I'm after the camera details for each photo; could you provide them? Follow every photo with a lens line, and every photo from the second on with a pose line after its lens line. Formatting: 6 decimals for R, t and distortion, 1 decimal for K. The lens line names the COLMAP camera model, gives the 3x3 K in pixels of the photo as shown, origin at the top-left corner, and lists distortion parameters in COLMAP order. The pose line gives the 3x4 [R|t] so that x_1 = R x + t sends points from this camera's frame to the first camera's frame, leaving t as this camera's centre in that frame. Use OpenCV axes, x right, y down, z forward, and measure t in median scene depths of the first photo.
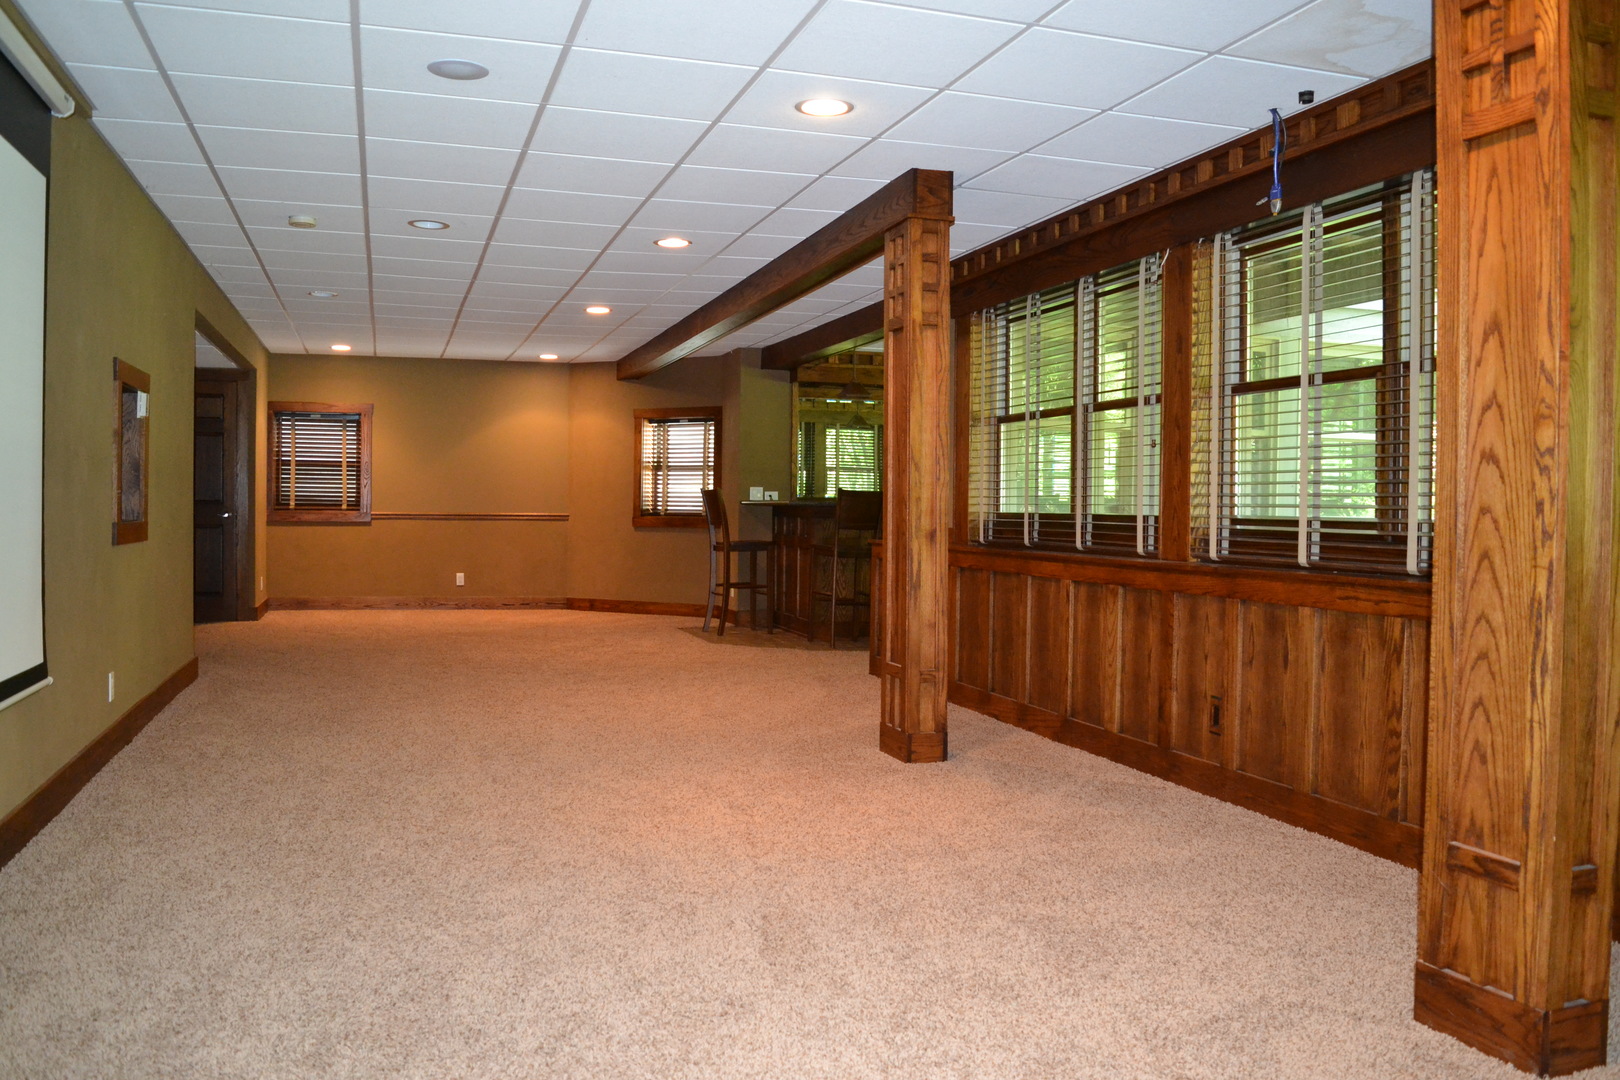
lens RADIAL K [[1293.7, 0, 809.4], [0, 1293.7, 536.7], [0, 0, 1]] dist [-0.092231, 0.023441]
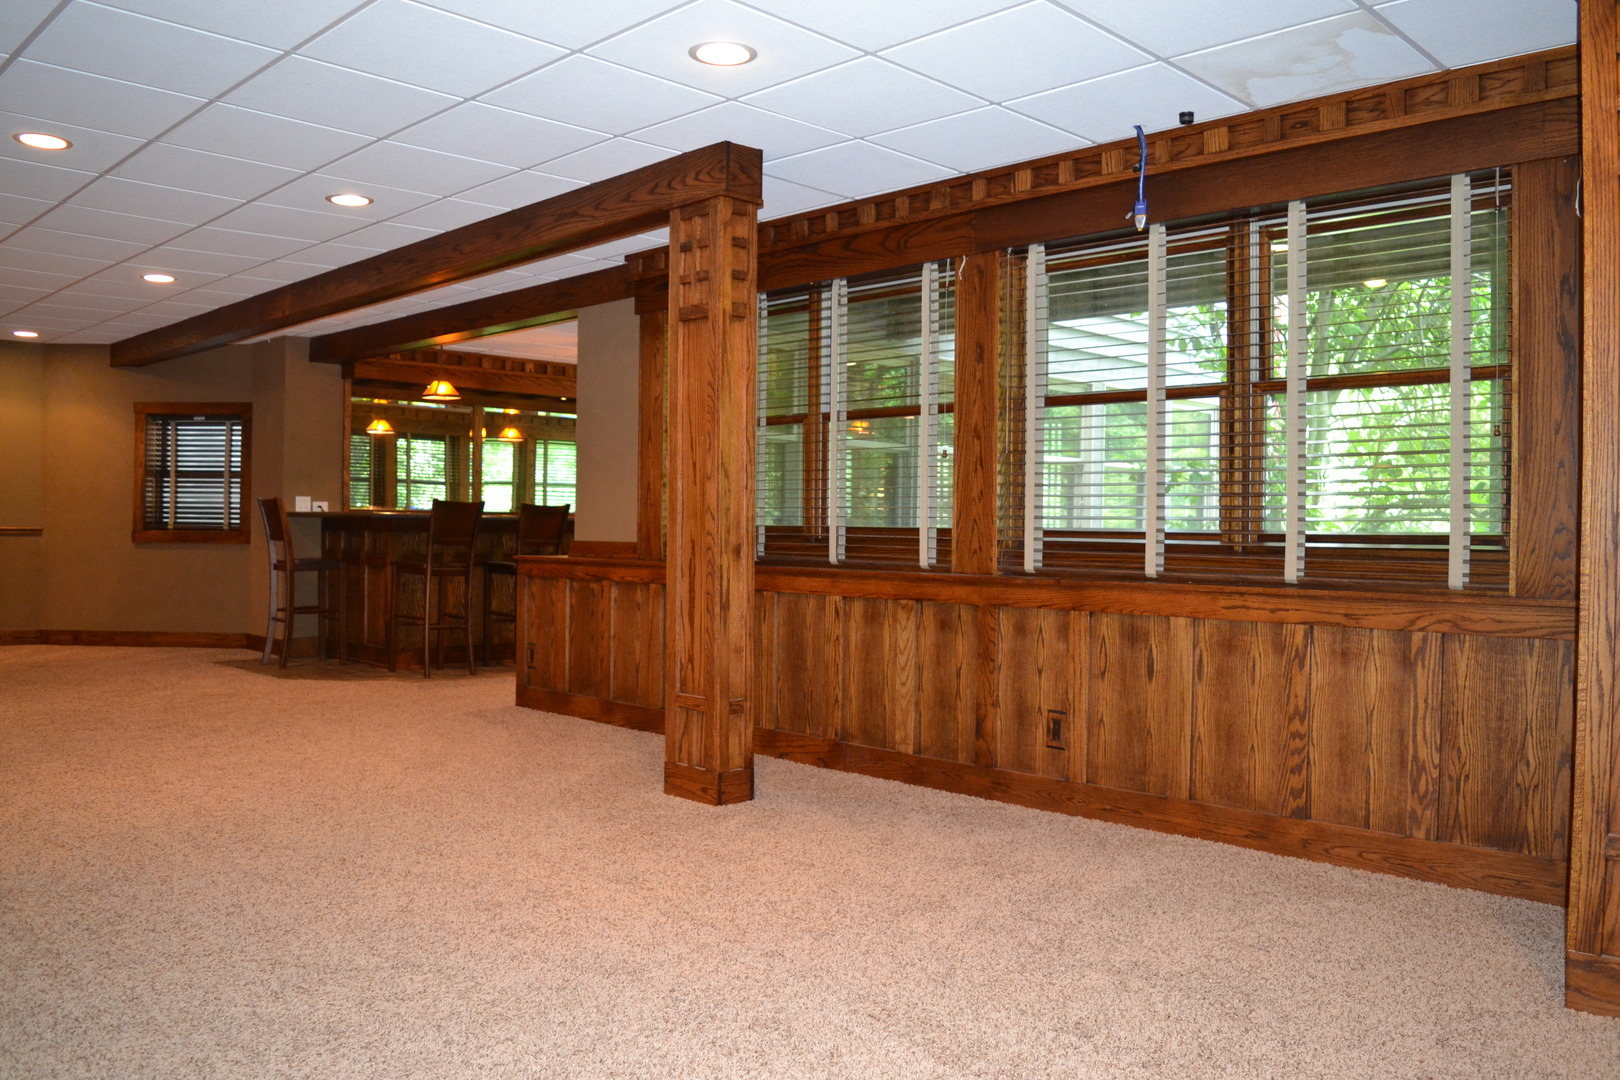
lens RADIAL K [[1293.7, 0, 811.4], [0, 1293.7, 530.1], [0, 0, 1]] dist [-0.092231, 0.023441]
pose [[0.892816, -0.001561, 0.450418, -0.294128], [0.008711, 0.999867, -0.013800, -0.002355], [-0.450337, 0.016244, 0.892711, 0.191430]]
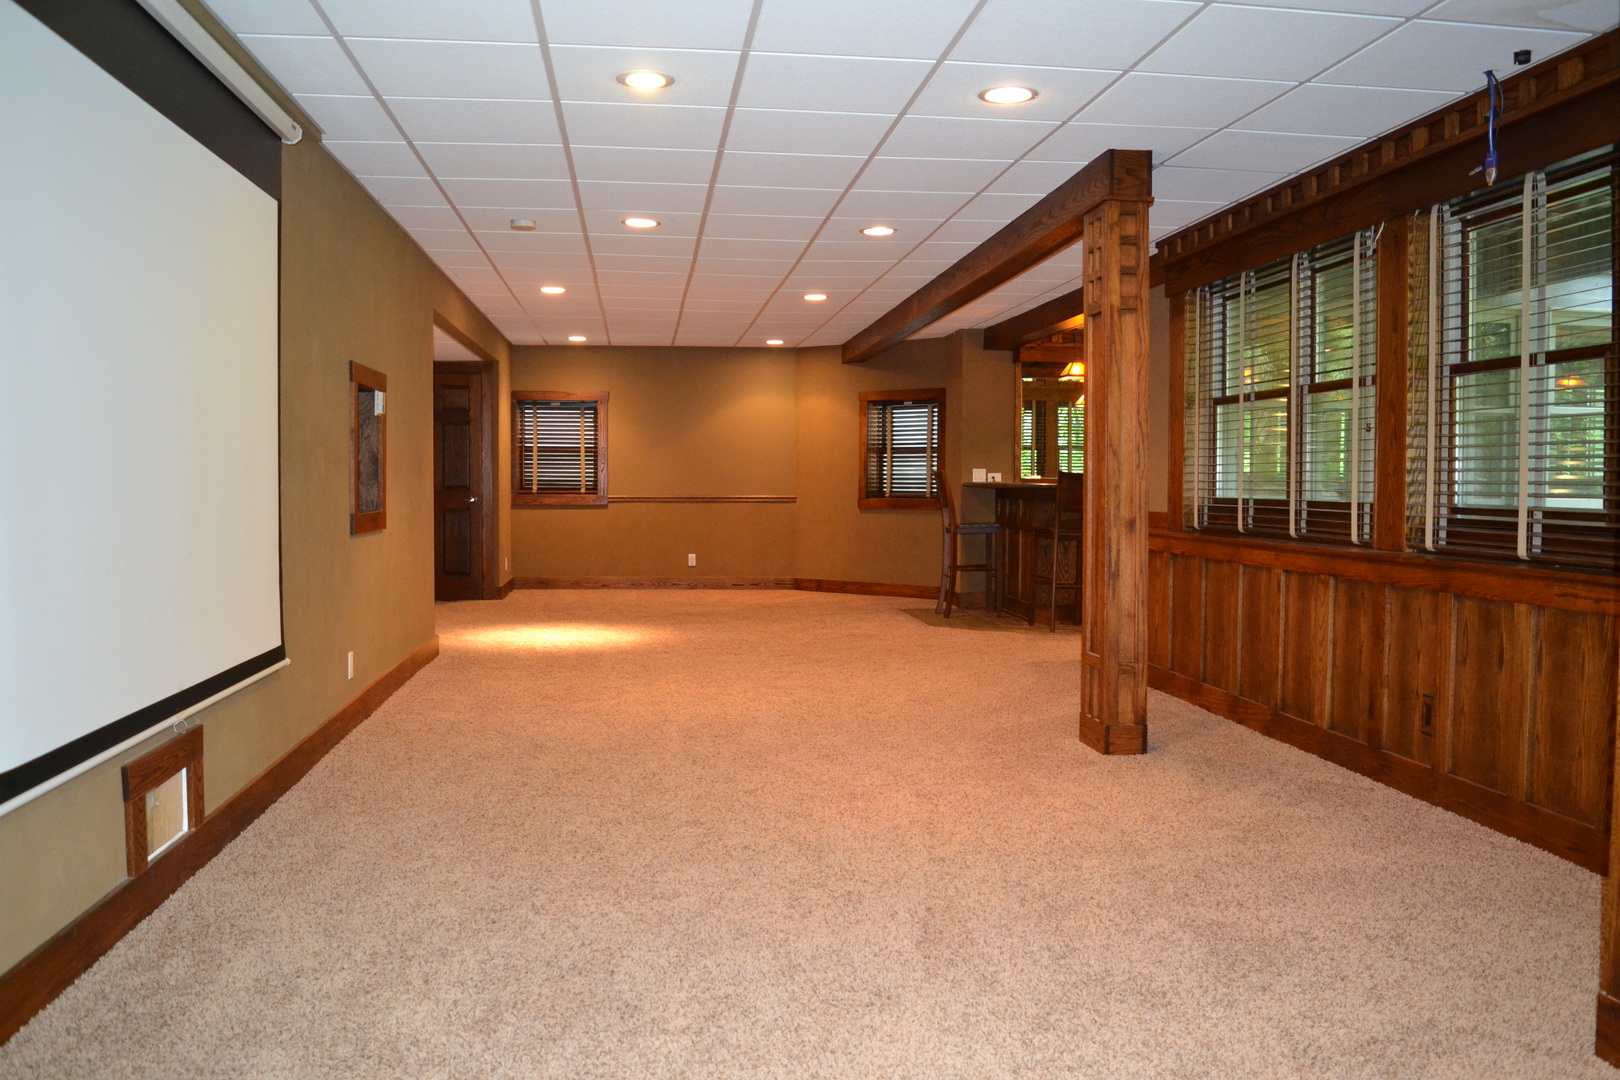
lens RADIAL K [[1293.7, 0, 811.7], [0, 1293.7, 537.4], [0, 0, 1]] dist [-0.092231, 0.023441]
pose [[0.982491, 0.000508, -0.186307, 0.042578], [0.003027, 0.999821, 0.018687, -0.010981], [0.186283, -0.018923, 0.982314, -0.004739]]
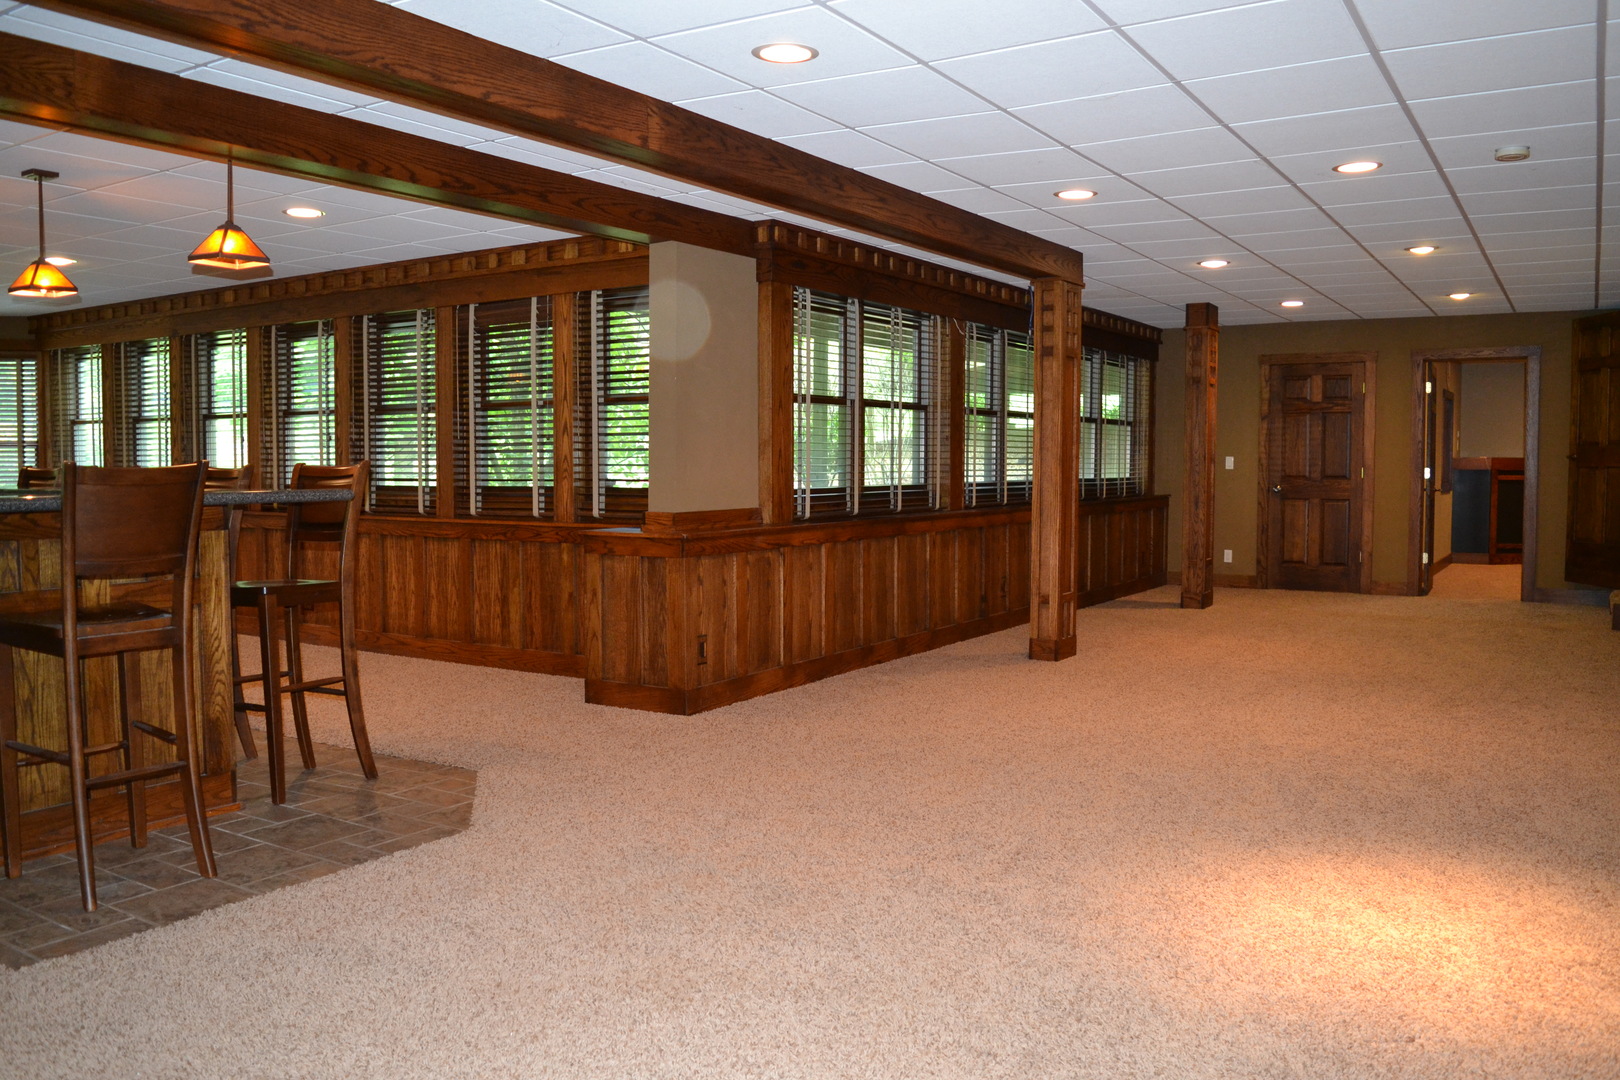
lens RADIAL K [[1293.7, 0, 811.7], [0, 1293.7, 539.9], [0, 0, 1]] dist [-0.092231, 0.023441]
pose [[-0.634457, -0.060161, 0.770614, -0.959159], [0.009528, 0.996282, 0.085623, -0.096146], [-0.772900, 0.061667, -0.631525, 2.393544]]
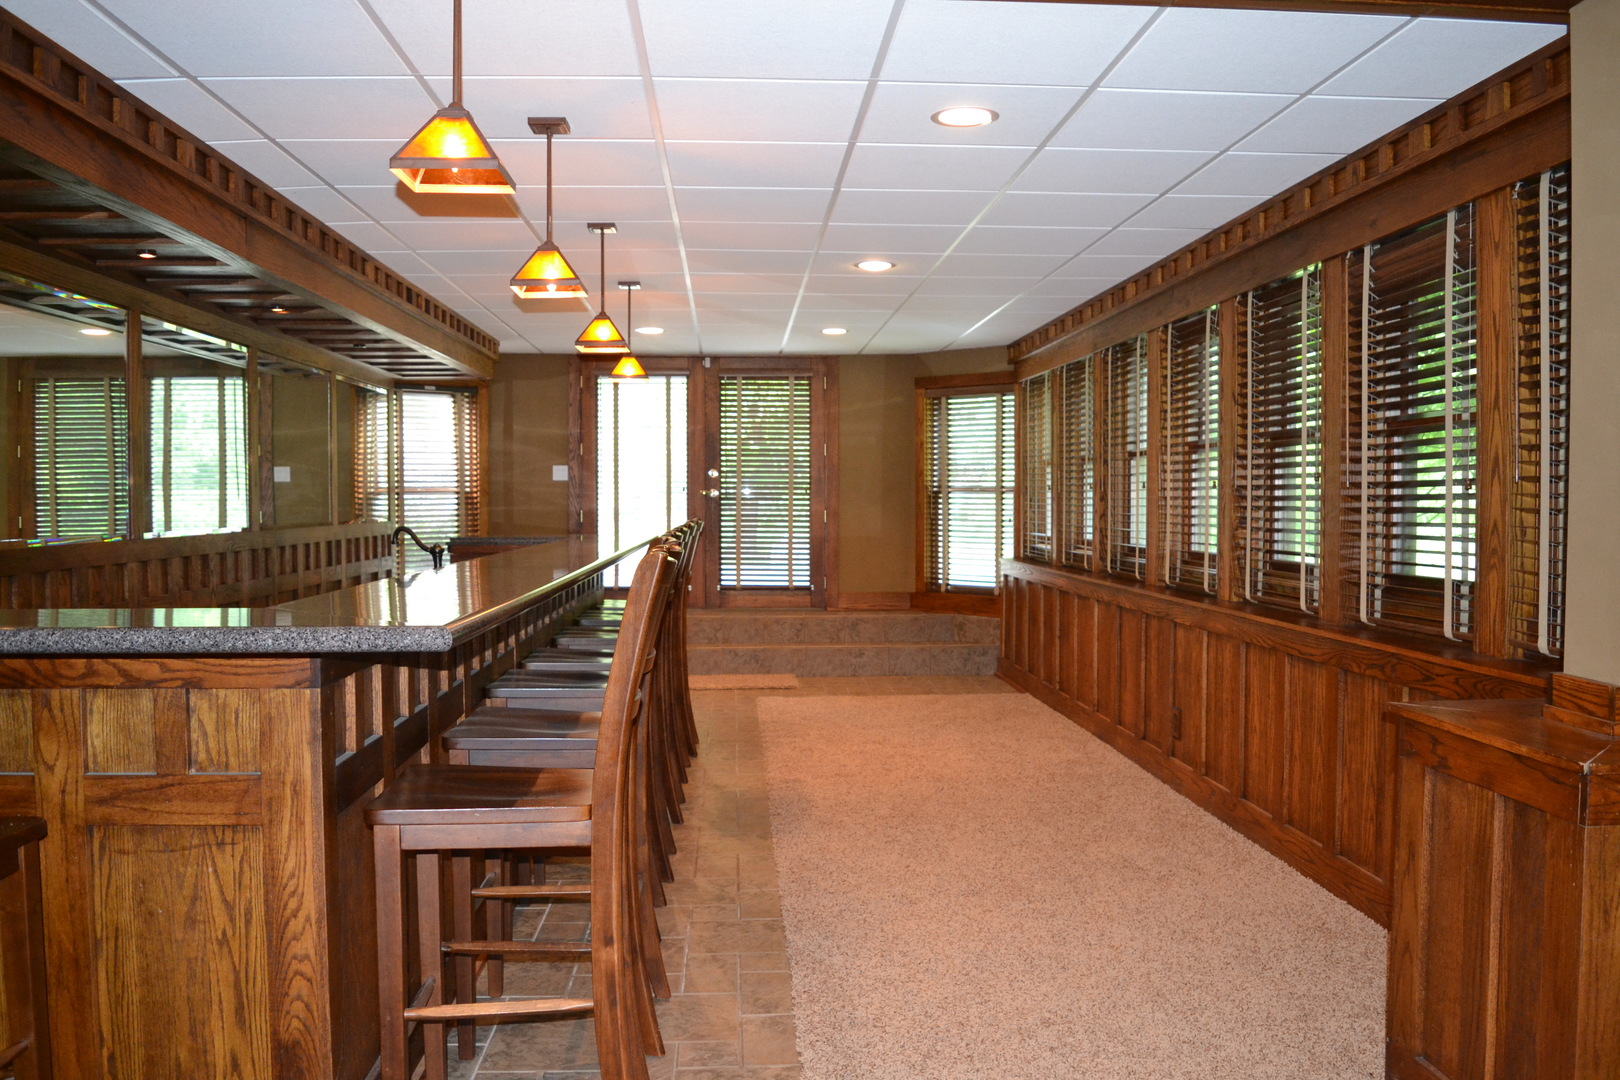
lens RADIAL K [[1293.7, 0, 801.7], [0, 1293.7, 539.7], [0, 0, 1]] dist [-0.092231, 0.023441]
pose [[0.256925, -0.044560, 0.965404, -0.456348], [0.030046, 0.998822, 0.038106, -0.096746], [-0.965964, 0.019217, 0.257961, 1.903617]]
